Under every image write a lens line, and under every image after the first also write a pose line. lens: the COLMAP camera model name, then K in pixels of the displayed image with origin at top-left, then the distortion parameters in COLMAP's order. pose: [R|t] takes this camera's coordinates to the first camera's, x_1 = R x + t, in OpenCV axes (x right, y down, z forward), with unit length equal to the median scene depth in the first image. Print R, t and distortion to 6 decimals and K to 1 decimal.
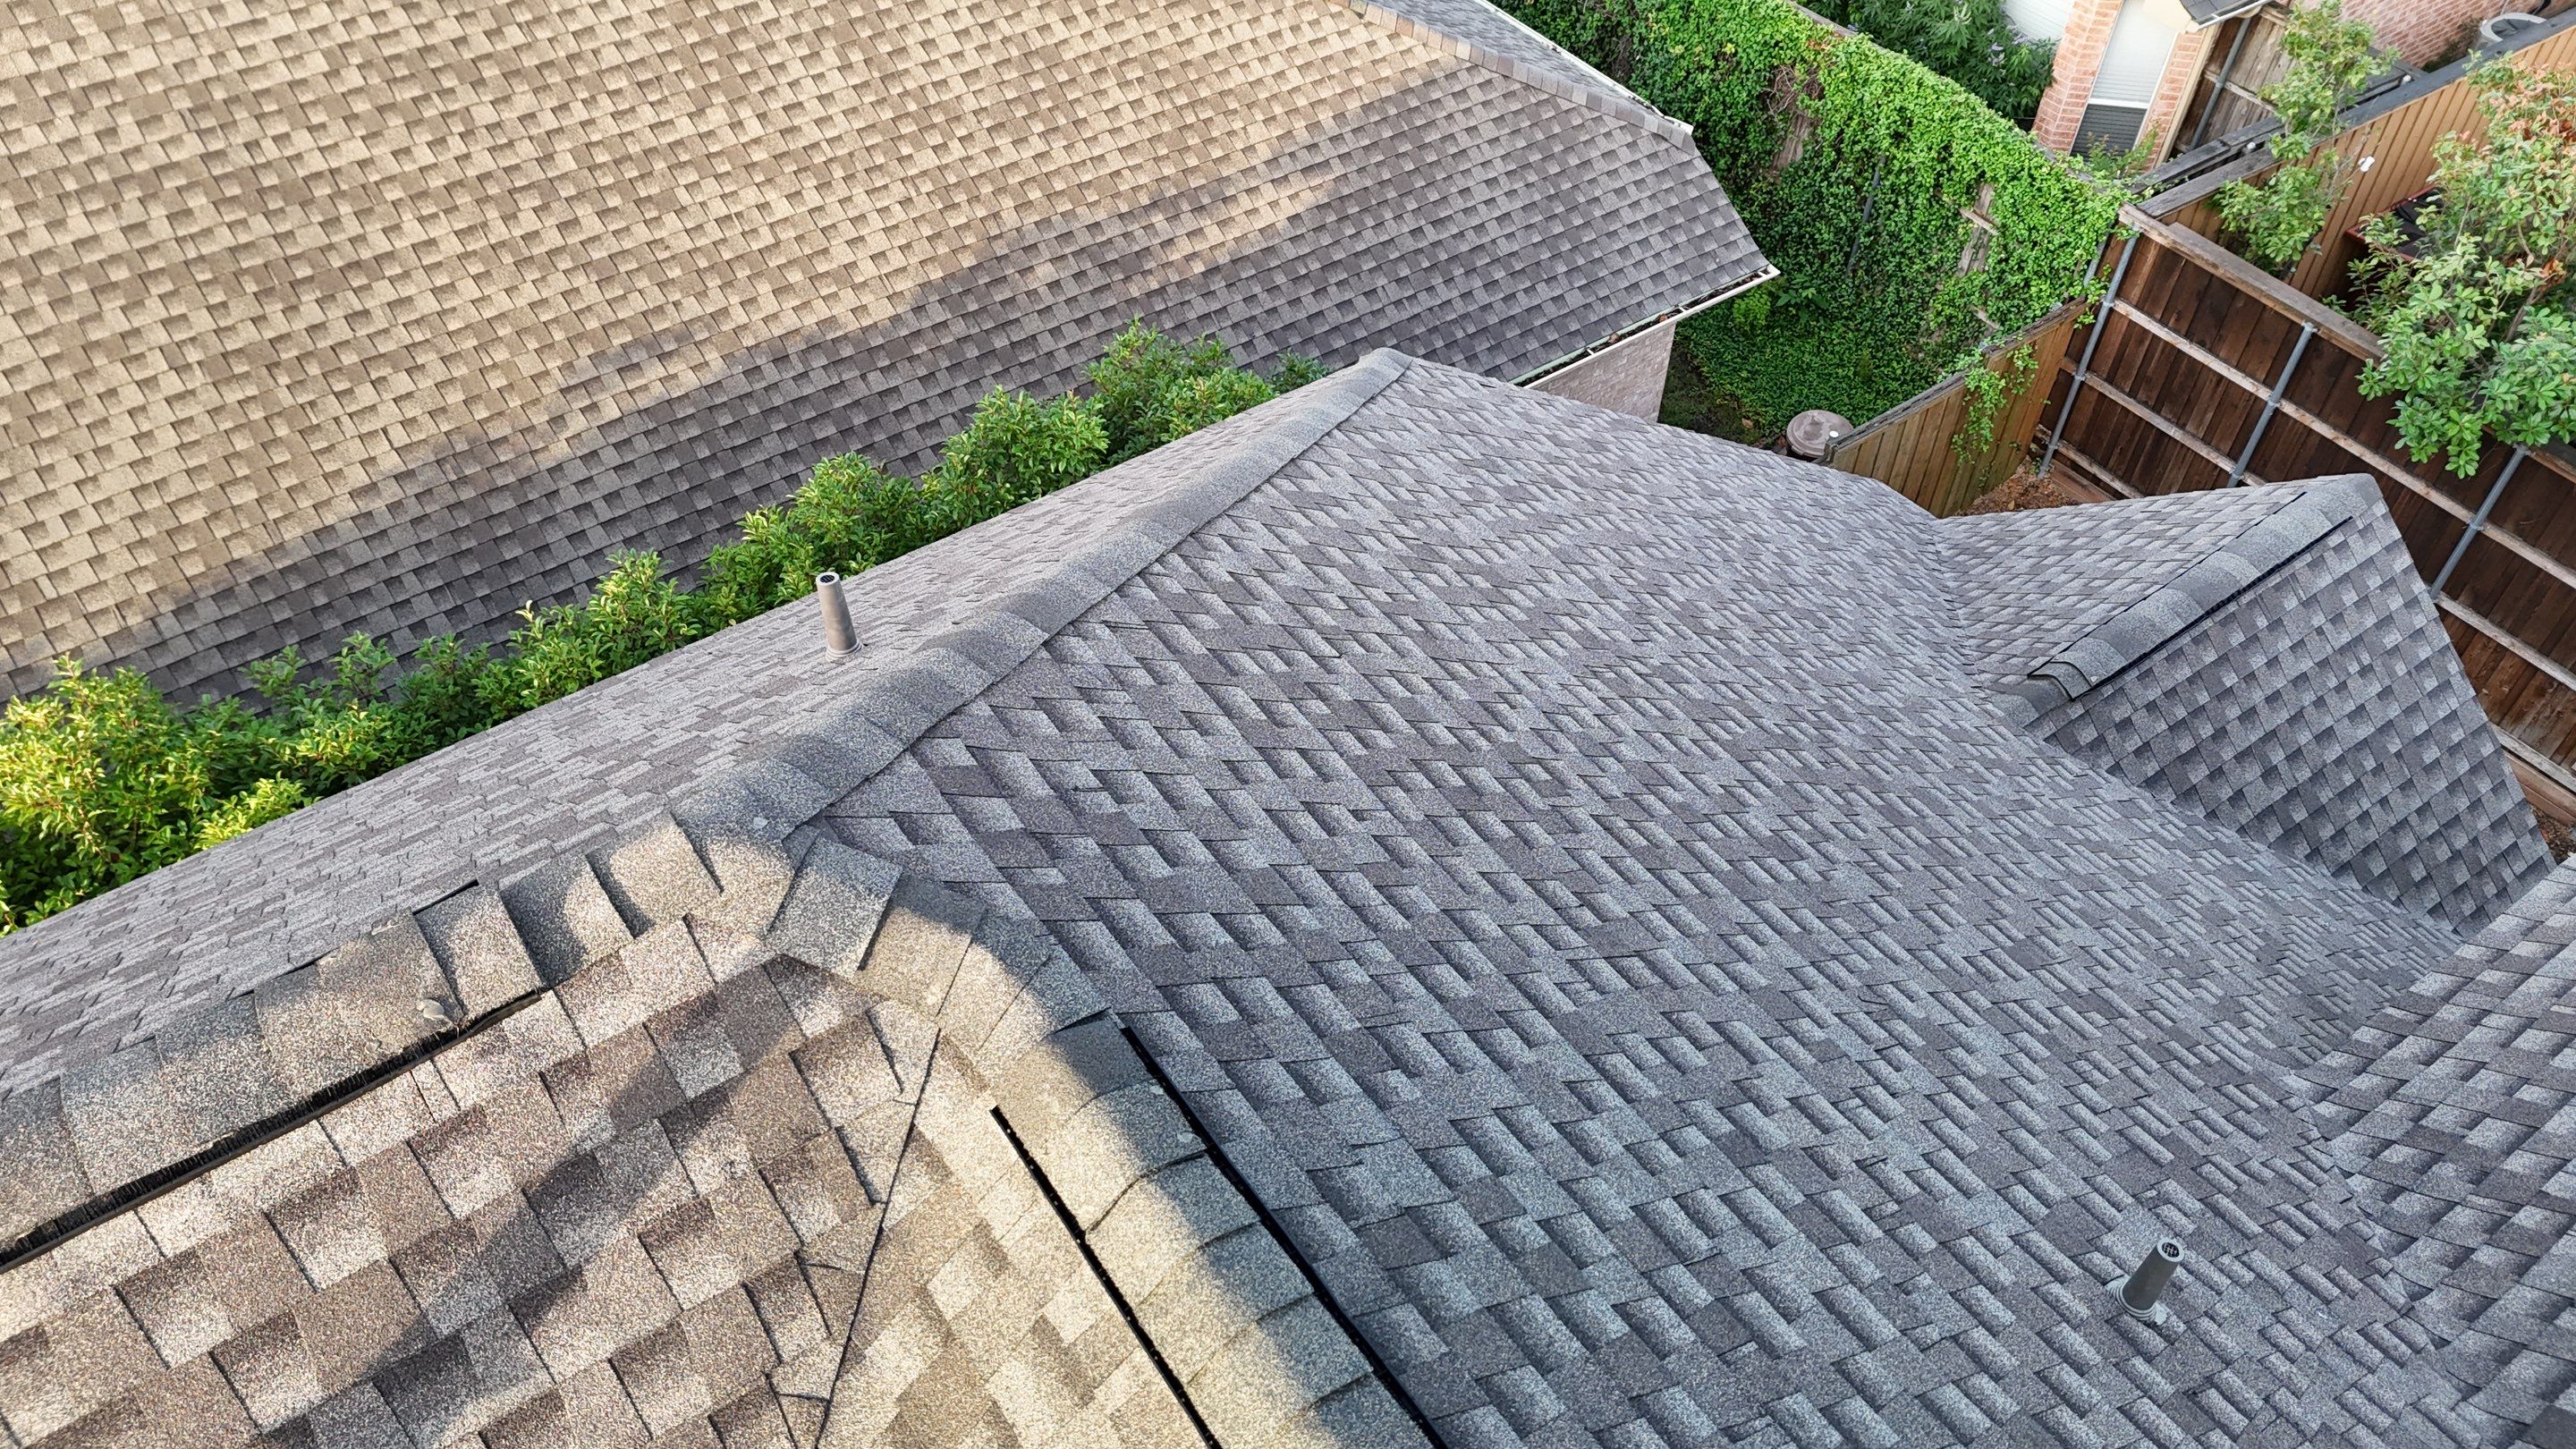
lens RADIAL K [[1937.5, 0, 1317.5], [0, 1937.5, 734.2], [0, 0, 1]] dist [0.089601, -0.084830]
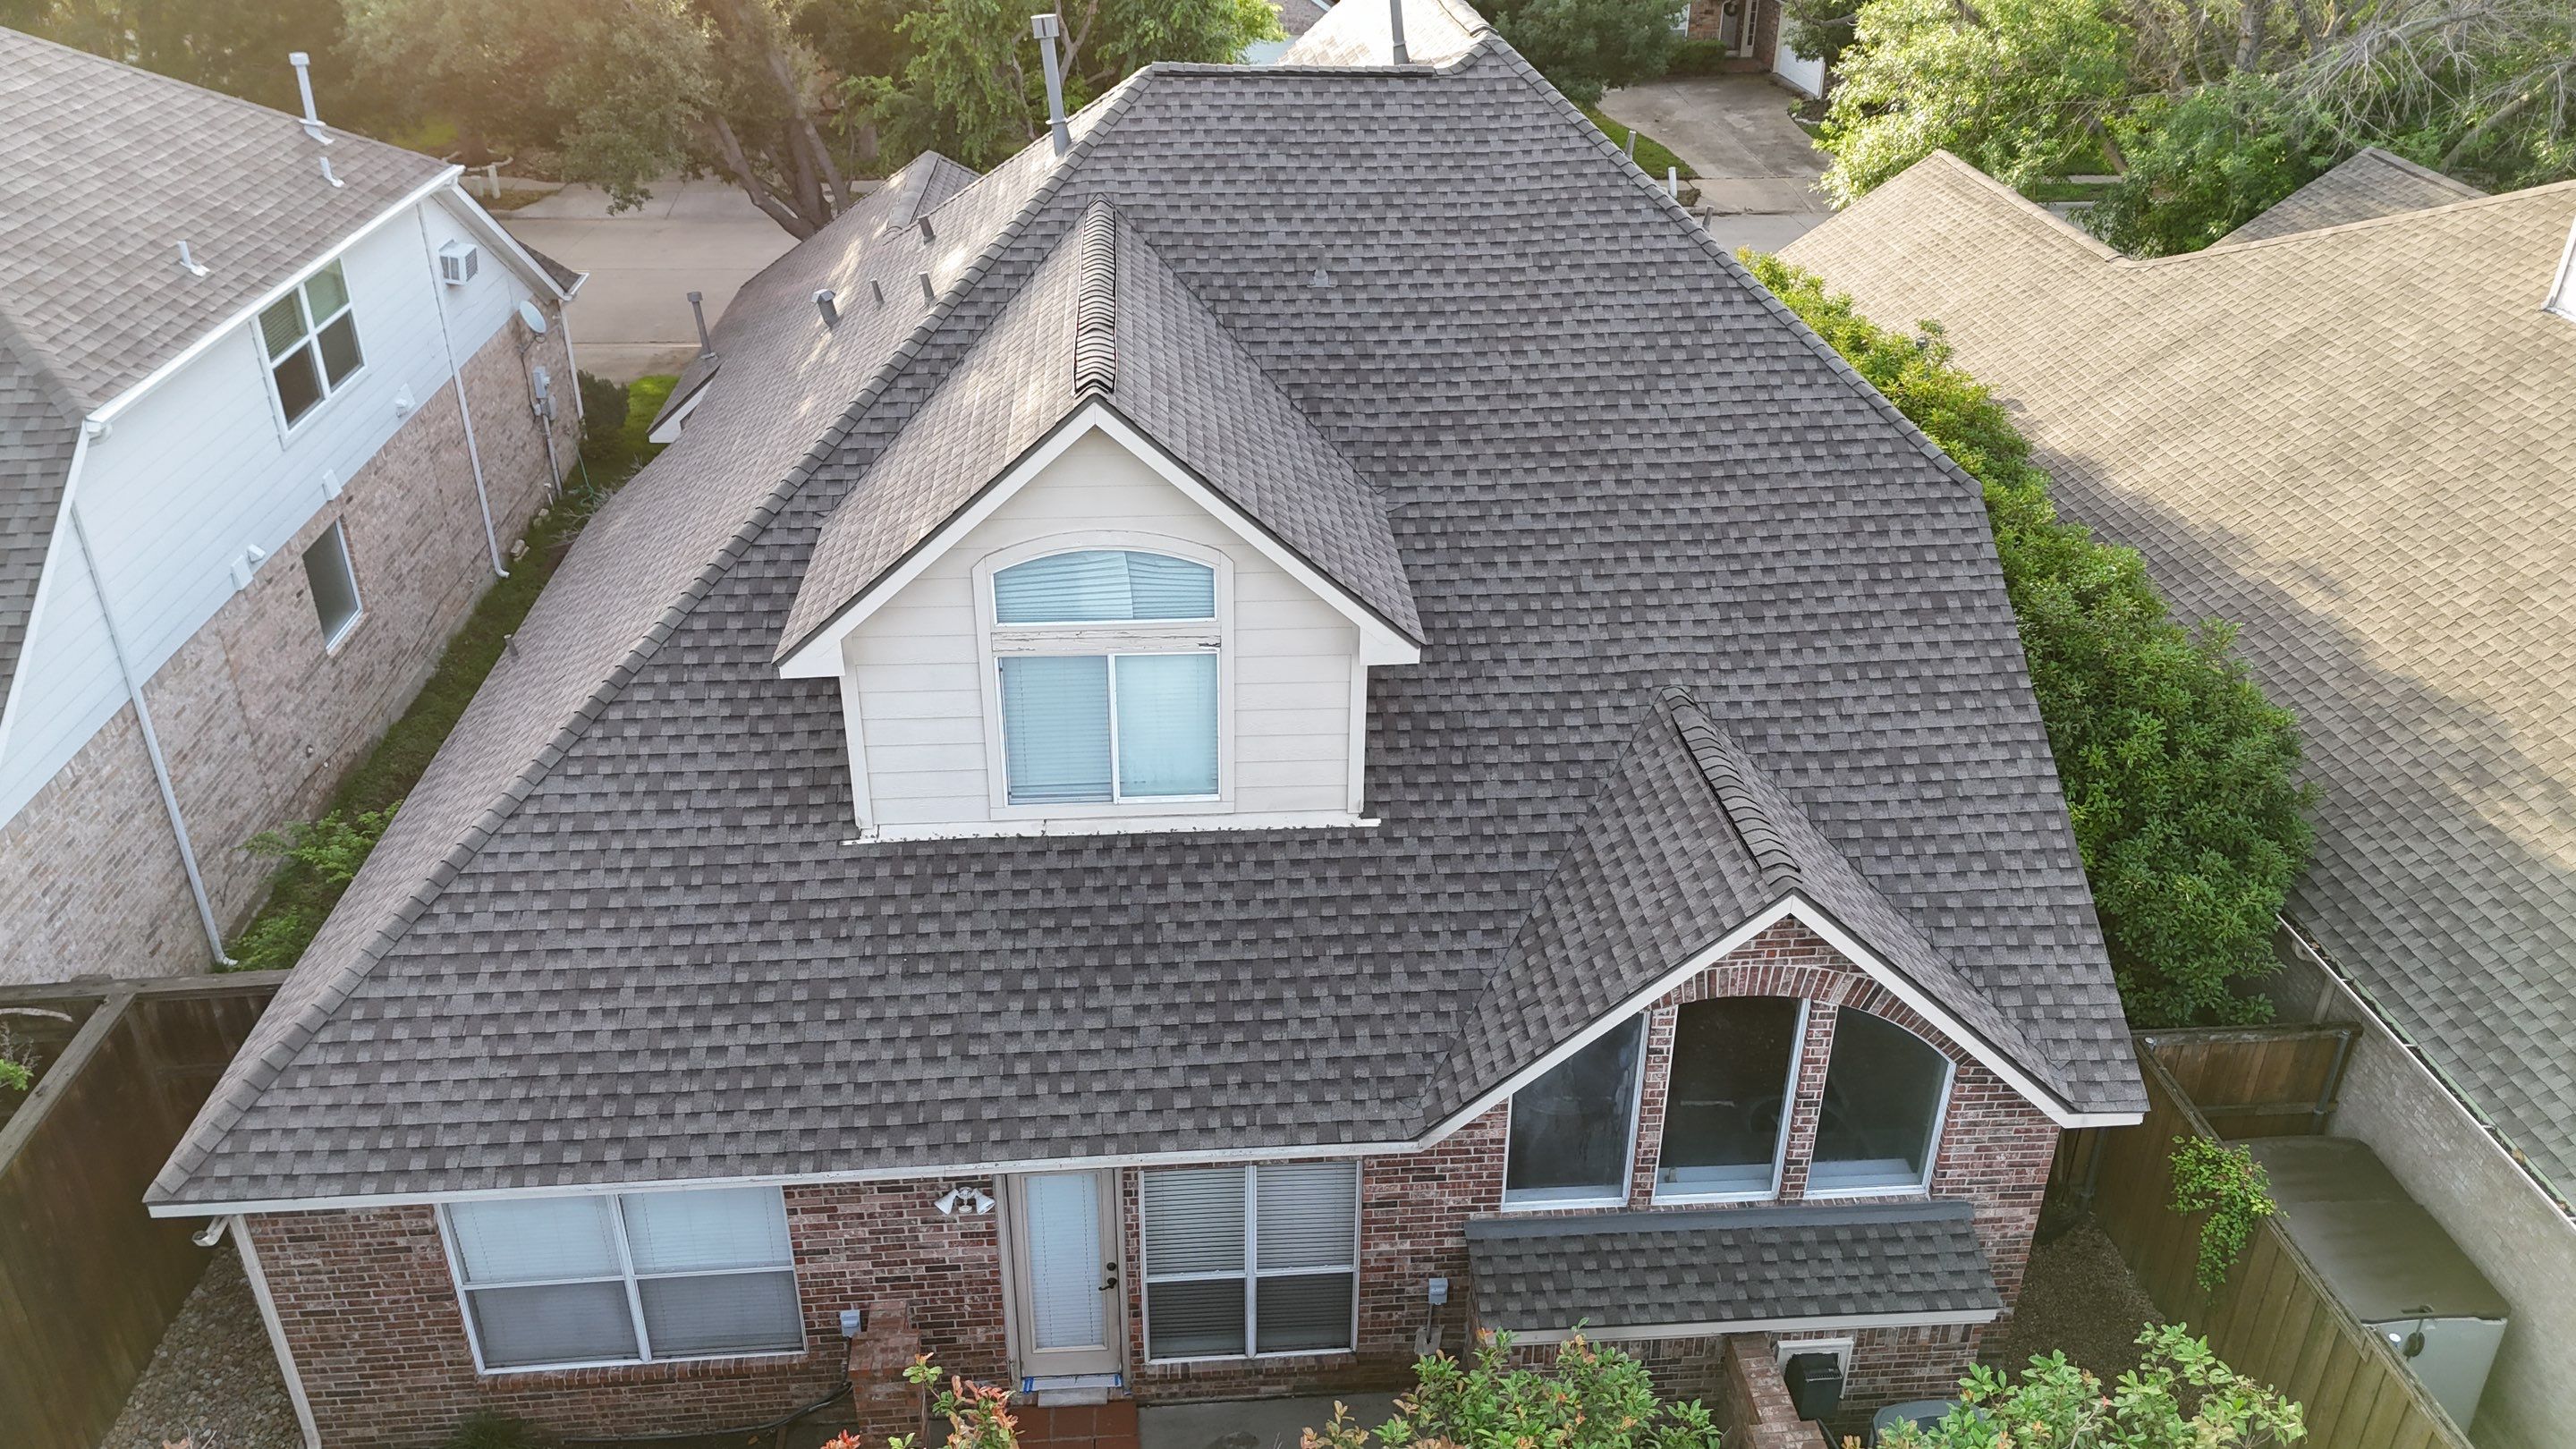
lens RADIAL K [[1888.8, 0, 1288.0], [0, 1888.8, 724.5], [0, 0, 1]] dist [0.110255, -0.155609]
pose [[-0.527950, 0.383660, -0.757677, 1.591244], [-0.634509, 0.414812, 0.652173, -0.761950], [0.564506, 0.825067, 0.024435, 0.722829]]
